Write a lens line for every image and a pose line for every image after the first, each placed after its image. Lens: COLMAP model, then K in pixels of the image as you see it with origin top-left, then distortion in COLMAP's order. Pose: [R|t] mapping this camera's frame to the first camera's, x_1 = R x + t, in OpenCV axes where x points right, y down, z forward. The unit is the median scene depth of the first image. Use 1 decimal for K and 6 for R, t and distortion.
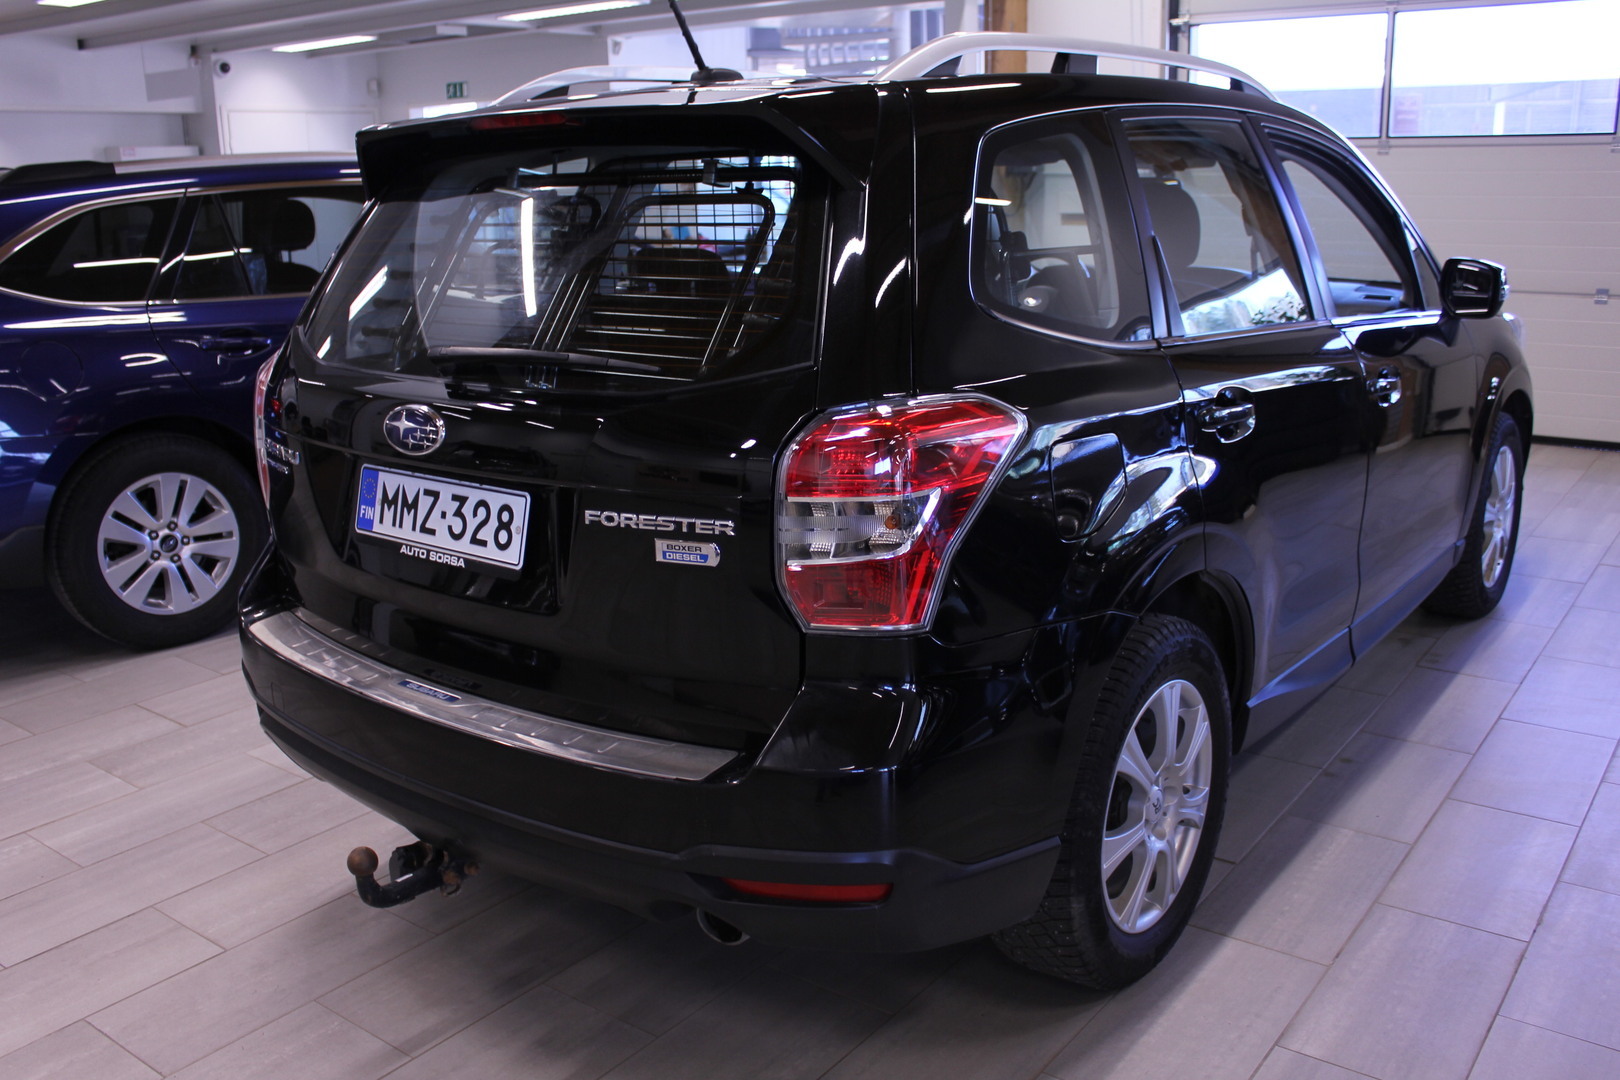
lens RADIAL K [[1422.6, 0, 810.0], [0, 1422.6, 540.0], [0, 0, 1]] dist [-0.175812, 0.207104]
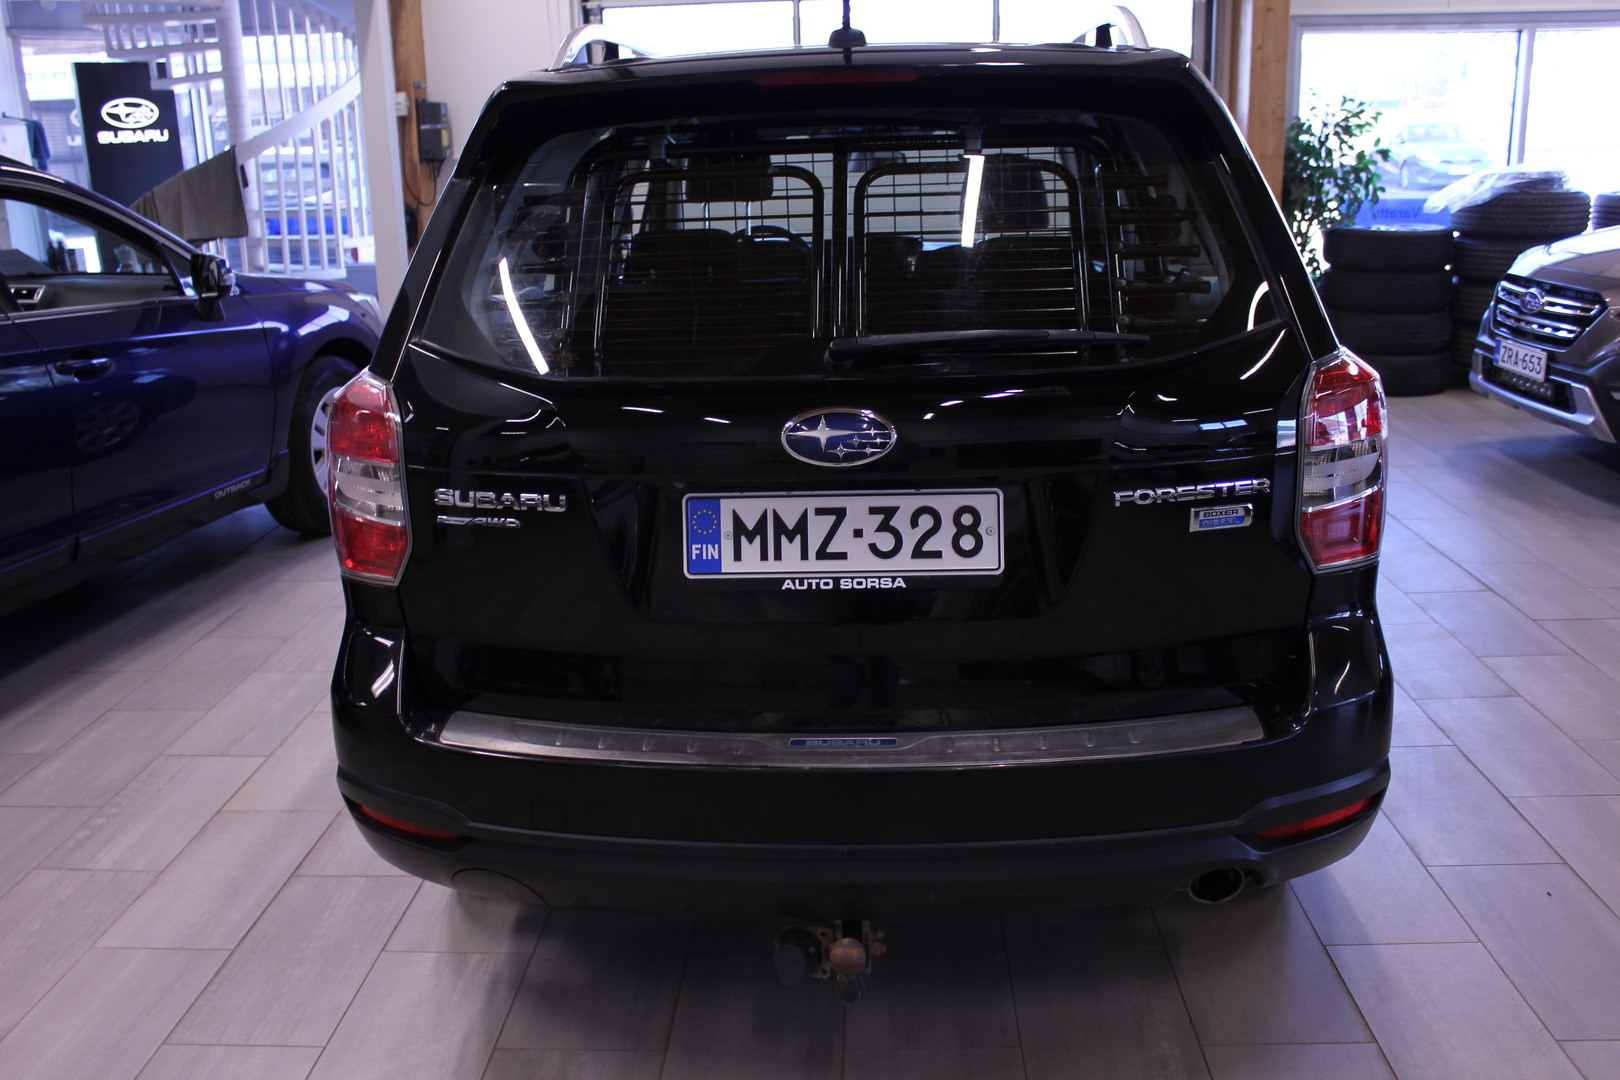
lens RADIAL K [[1422.6, 0, 810.0], [0, 1422.6, 540.0], [0, 0, 1]] dist [-0.175812, 0.207104]
pose [[0.827043, -0.160746, 0.538666, -0.754566], [0.157736, 0.986107, 0.052088, -0.063670], [-0.539555, 0.041888, 0.840908, 0.290109]]
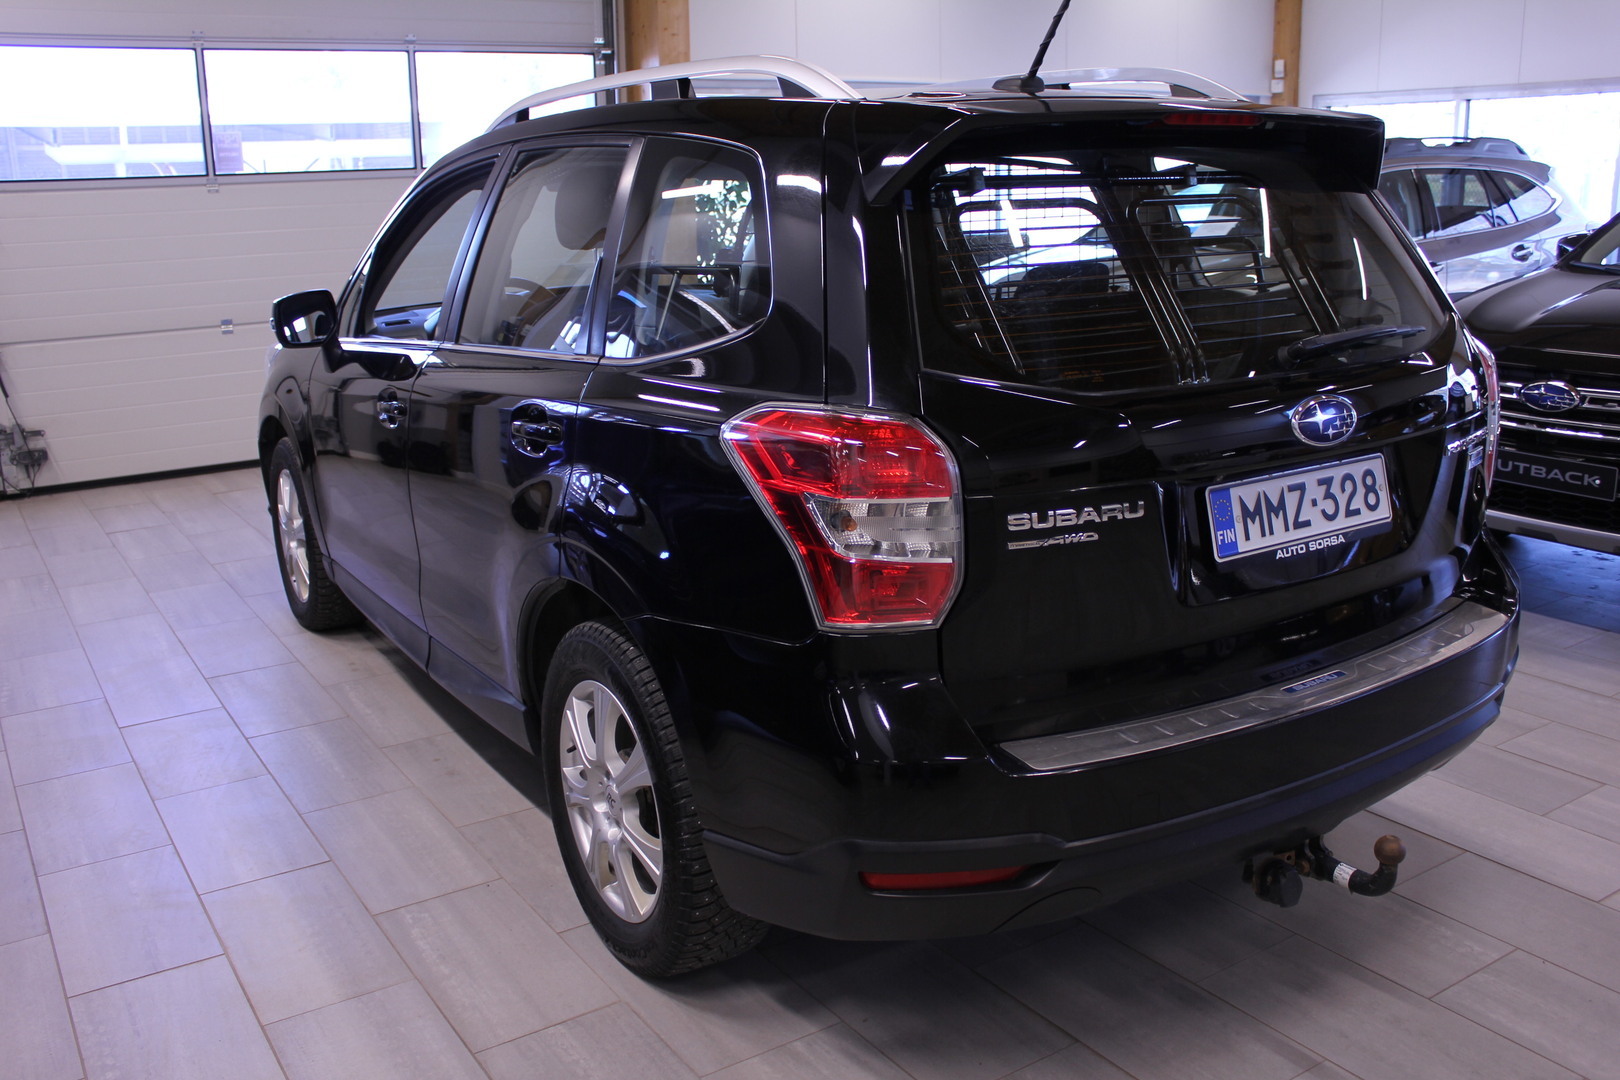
lens RADIAL K [[1422.6, 0, 810.0], [0, 1422.6, 540.0], [0, 0, 1]] dist [-0.175812, 0.207104]
pose [[0.343807, -0.223710, 0.912003, -1.320772], [0.258603, 0.956210, 0.137065, -0.226176], [-0.902730, 0.188723, 0.386604, 0.948565]]
